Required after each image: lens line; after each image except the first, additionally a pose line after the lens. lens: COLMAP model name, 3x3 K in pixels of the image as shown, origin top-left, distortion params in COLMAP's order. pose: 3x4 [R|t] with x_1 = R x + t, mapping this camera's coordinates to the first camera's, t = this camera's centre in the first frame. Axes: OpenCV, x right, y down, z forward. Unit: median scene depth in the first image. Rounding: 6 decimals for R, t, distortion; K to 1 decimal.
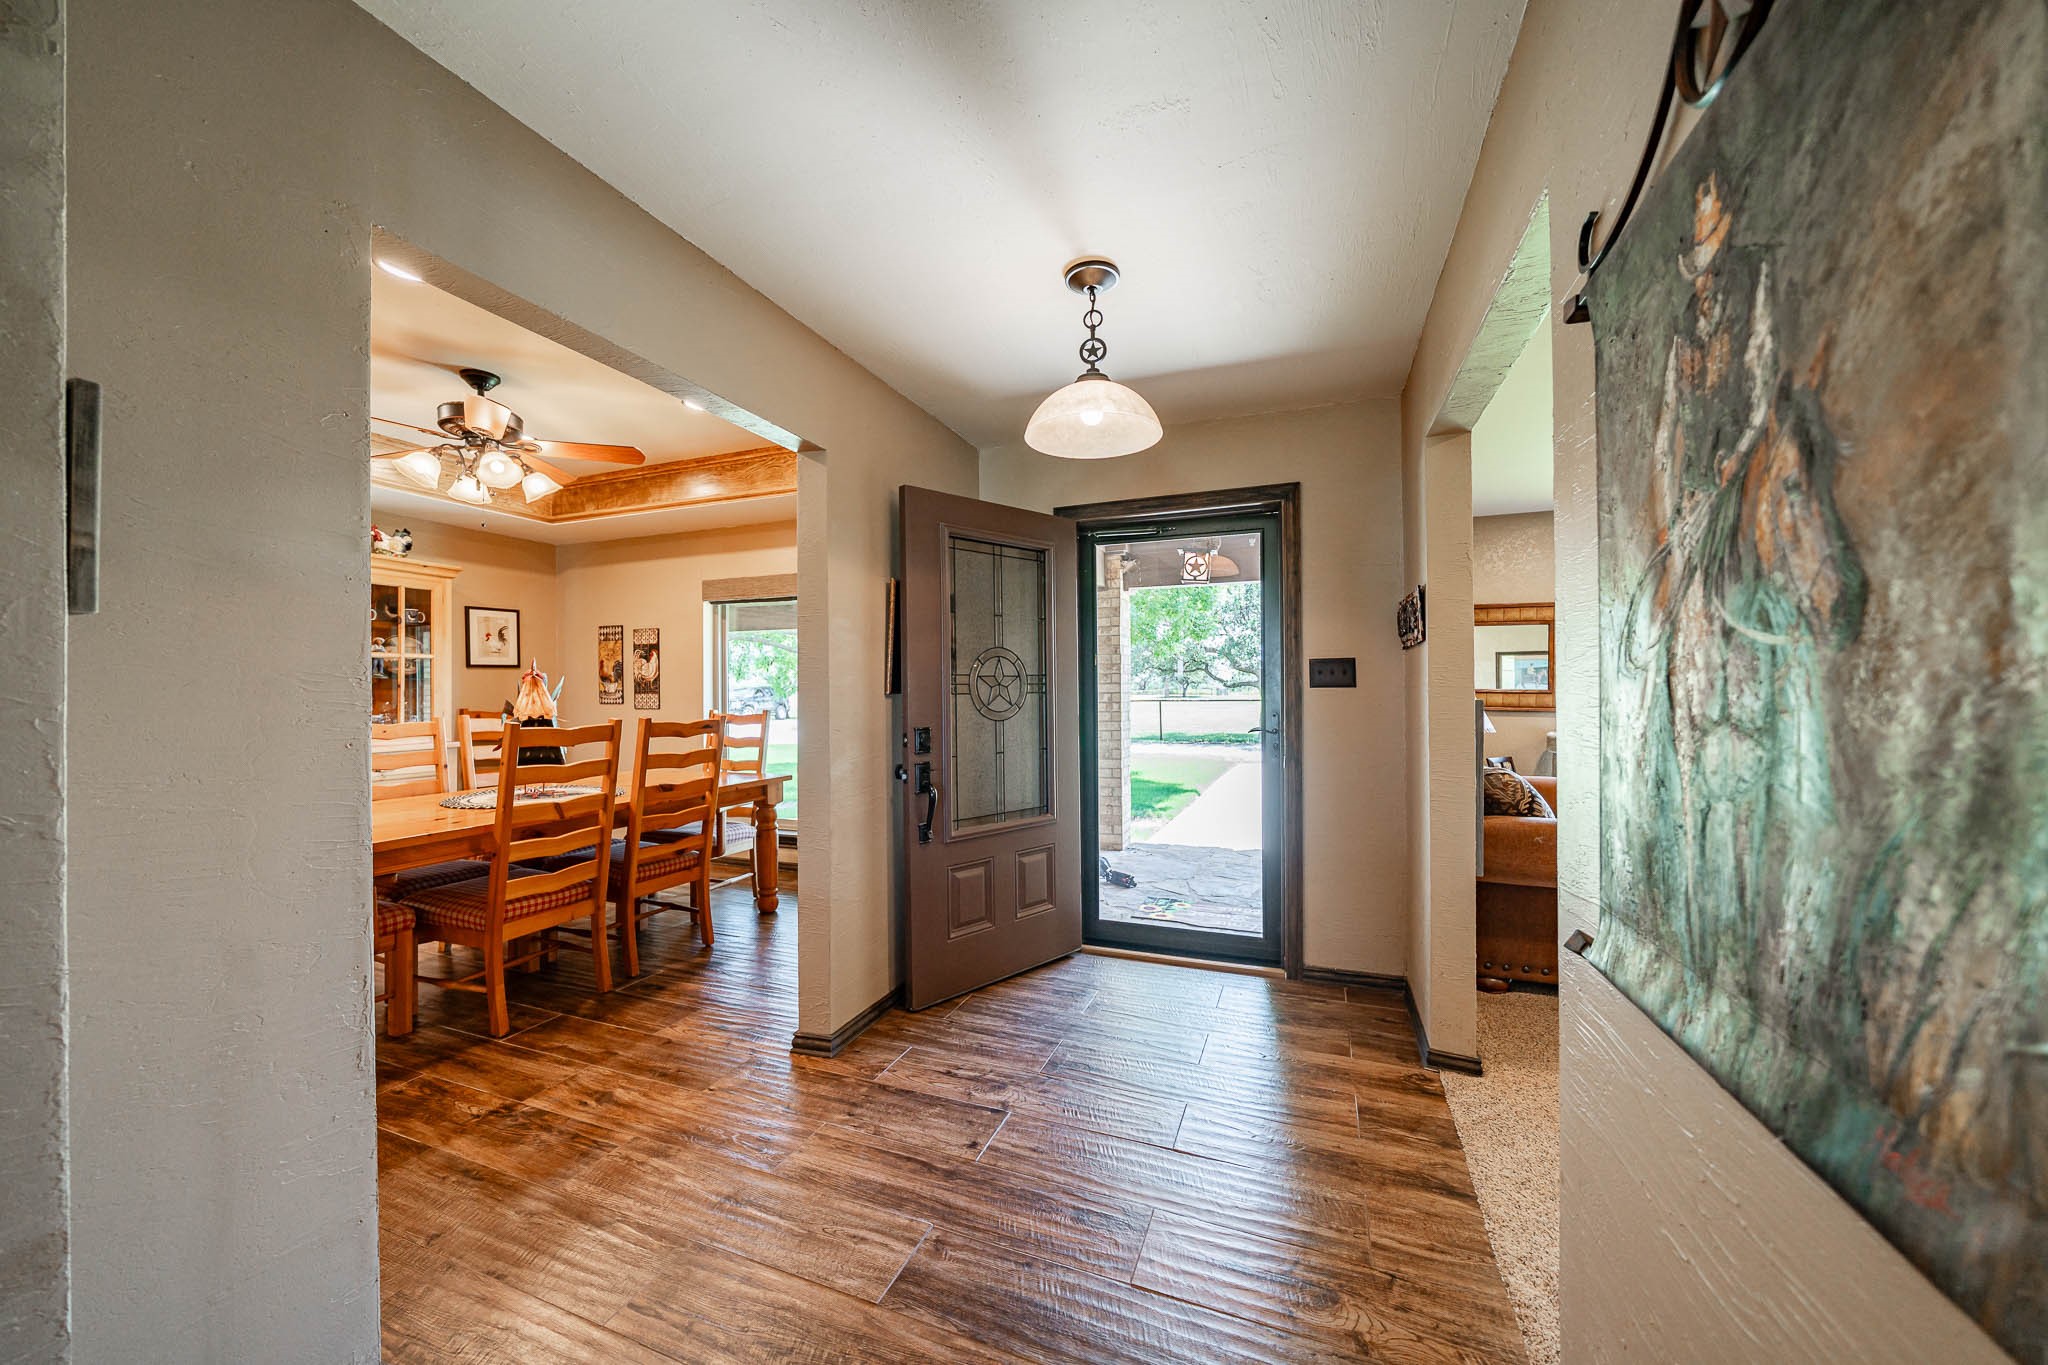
lens RADIAL K [[720.3, 0, 1024.6], [0, 720.3, 689.9], [0, 0, 1]] dist [-0.007179, -0.000044]
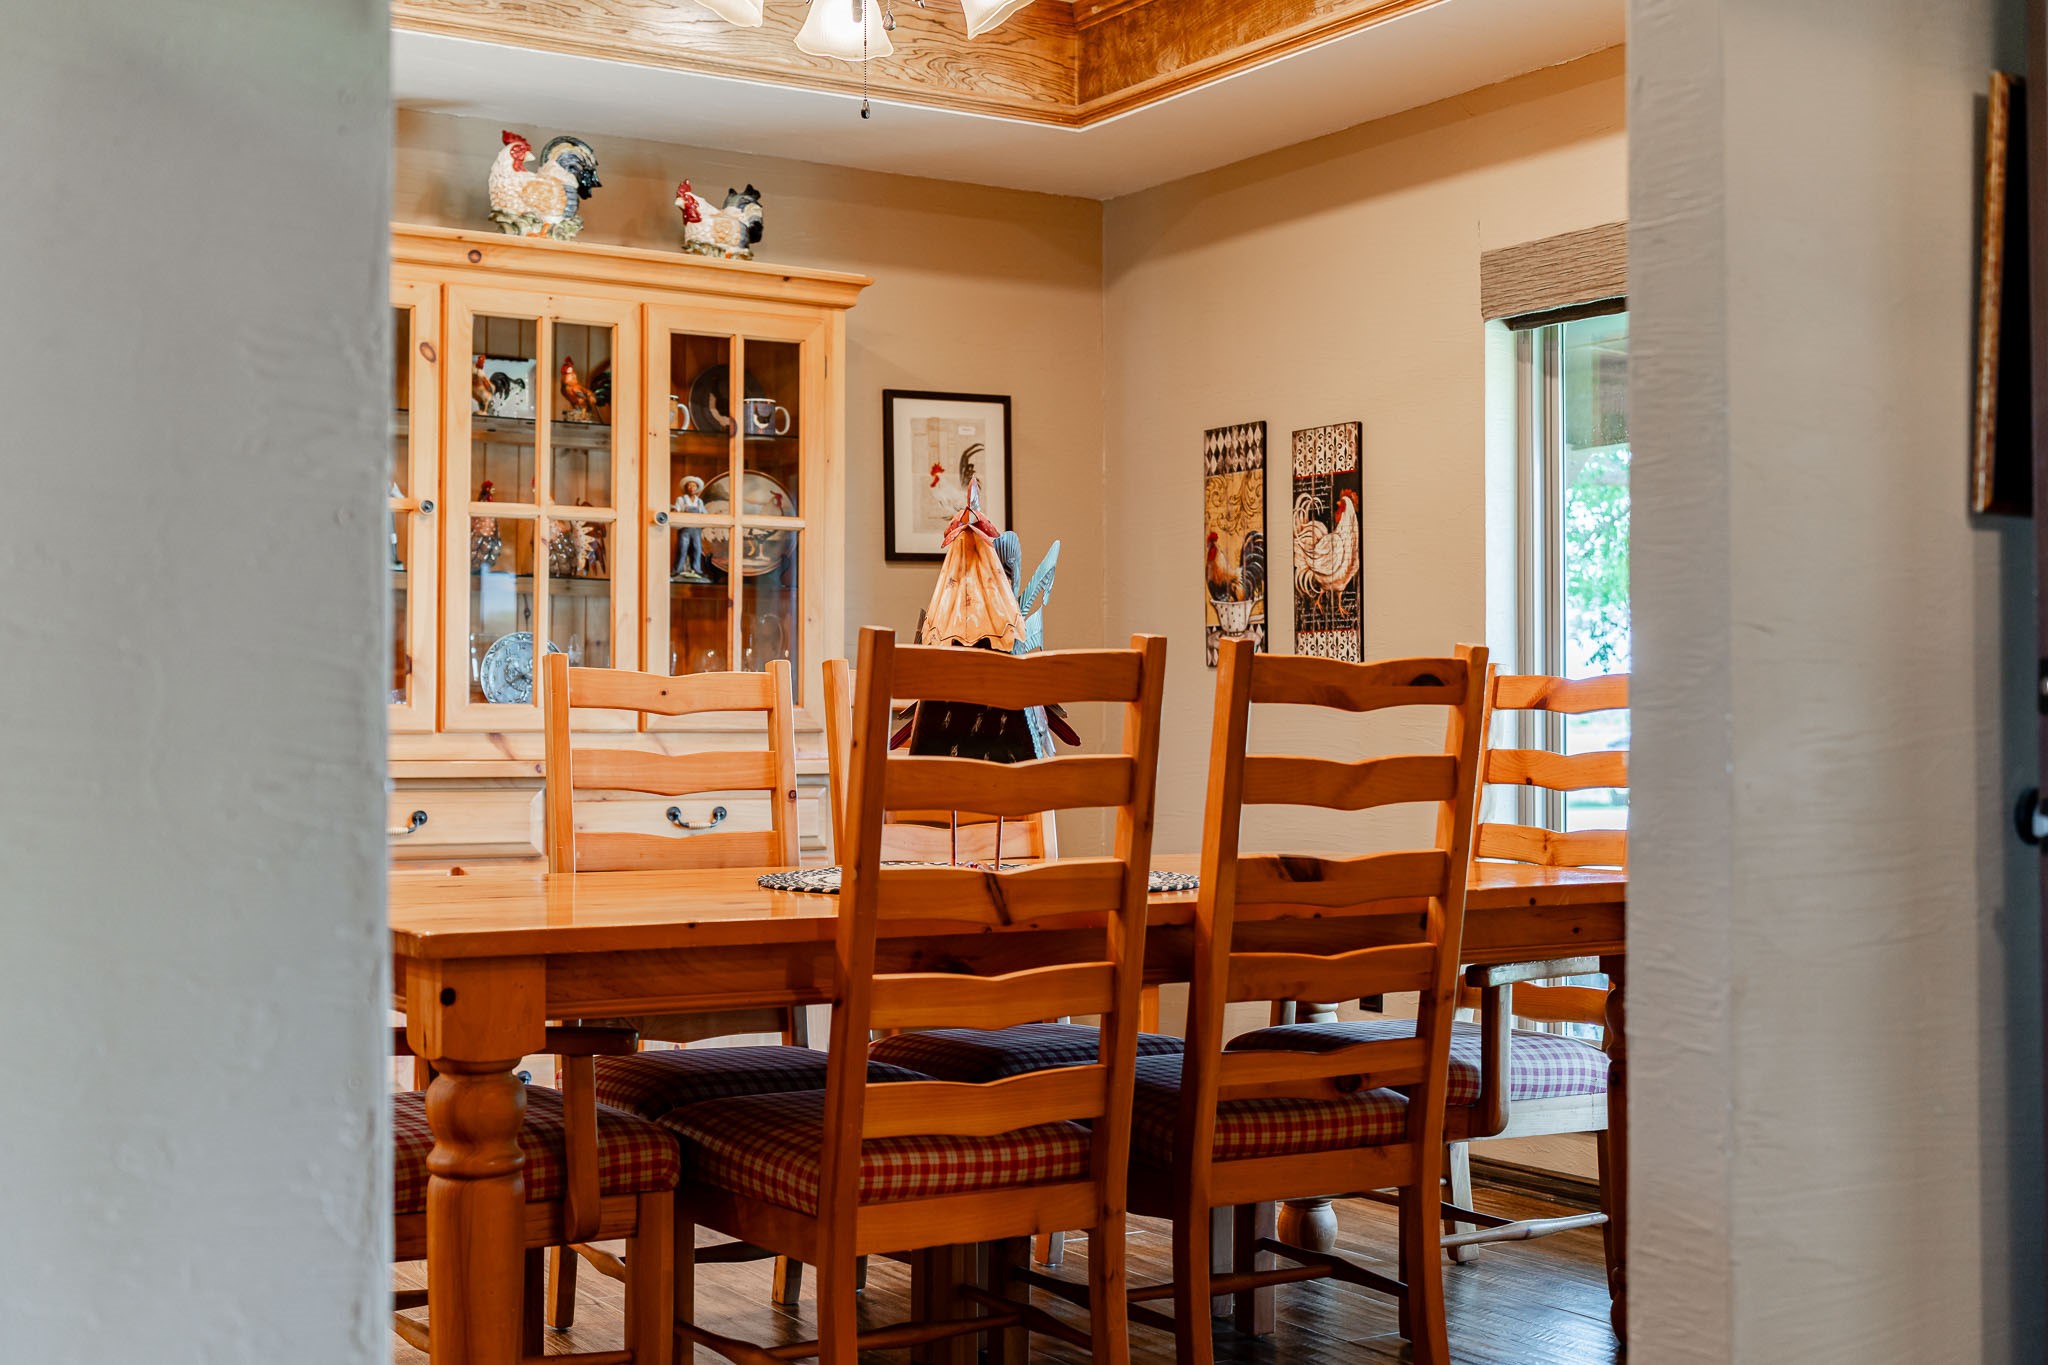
lens RADIAL K [[2559.0, 0, 1037.4], [0, 2559.0, 697.4], [0, 0, 1]] dist [-0.042102, 0.000000]
pose [[0.798452, 0.001843, -0.602055, 0.080635], [-0.007867, 0.999942, -0.007372, 0.070187], [0.602007, 0.010622, 0.798420, 0.039568]]
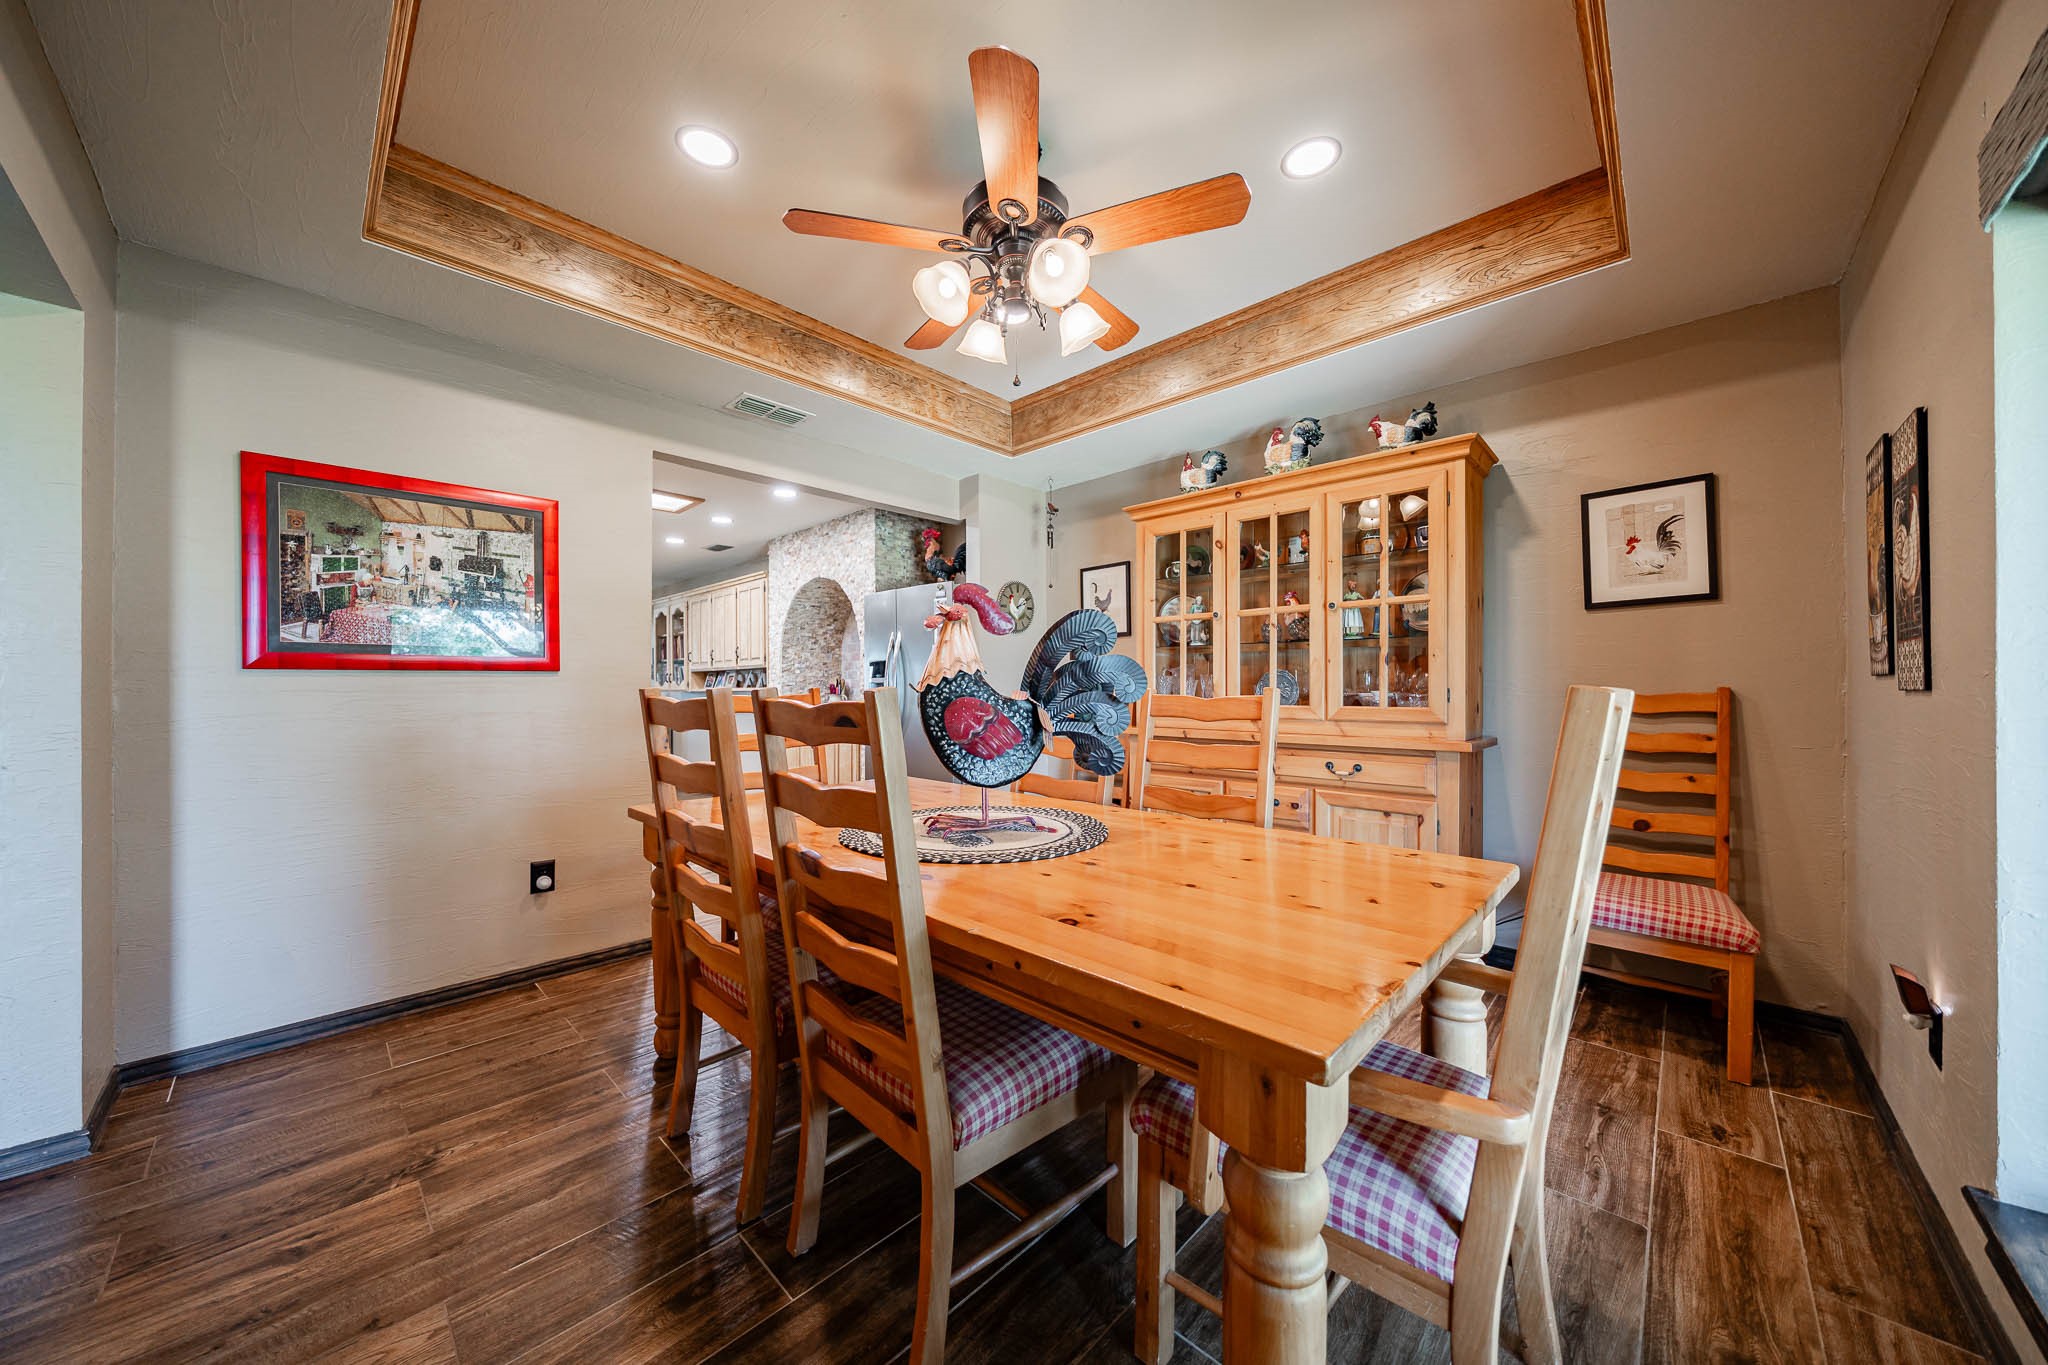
lens RADIAL K [[720.3, 0, 1015.7], [0, 720.3, 688.5], [0, 0, 1]] dist [-0.007179, -0.000044]
pose [[-0.399917, 0.006133, -0.916531, -0.176564], [0.004915, 0.999978, 0.004547, 0.035864], [0.916538, -0.002686, -0.399938, 1.265822]]
